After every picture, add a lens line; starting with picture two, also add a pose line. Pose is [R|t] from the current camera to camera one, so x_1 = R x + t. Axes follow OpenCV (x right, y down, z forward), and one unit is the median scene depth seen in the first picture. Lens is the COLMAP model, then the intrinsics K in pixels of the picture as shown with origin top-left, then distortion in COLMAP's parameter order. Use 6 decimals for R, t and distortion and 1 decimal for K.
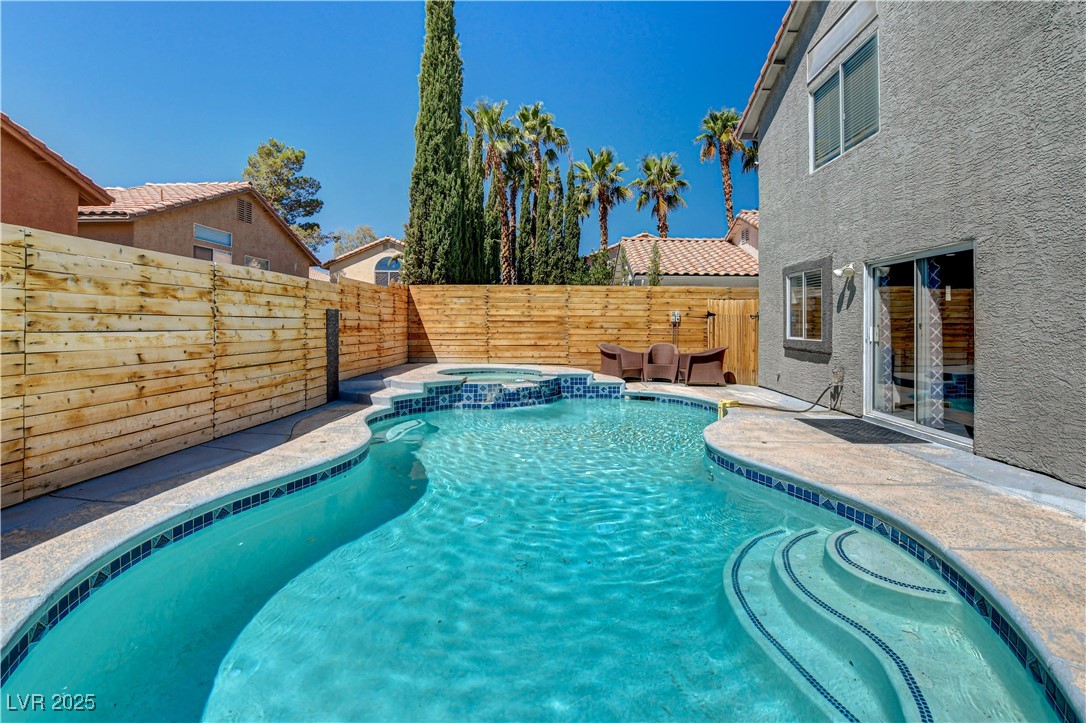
lens RADIAL K [[497.2, 0, 549.8], [0, 497.2, 326.7], [0, 0, 1]] dist [-0.000760, -0.001022]
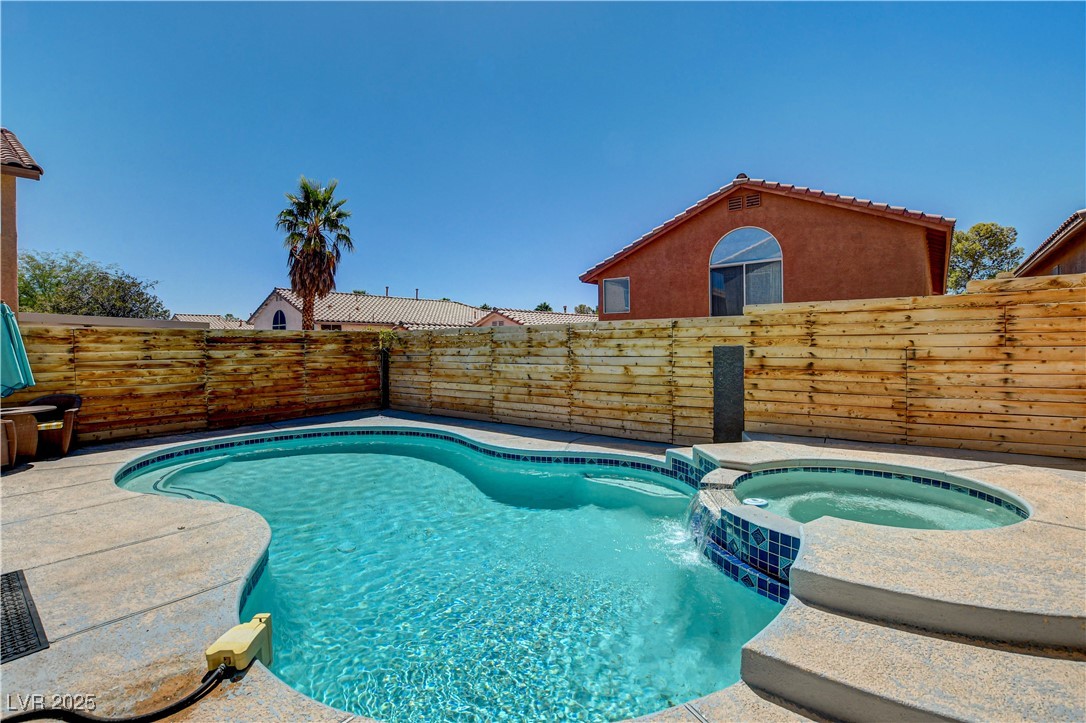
lens RADIAL K [[497.2, 0, 543.2], [0, 497.2, 357.8], [0, 0, 1]] dist [-0.000760, -0.001022]
pose [[-0.590939, 0.022417, -0.806405, 0.692028], [0.005350, 0.999701, 0.023870, -0.055171], [0.806699, 0.009792, -0.590882, 1.884823]]
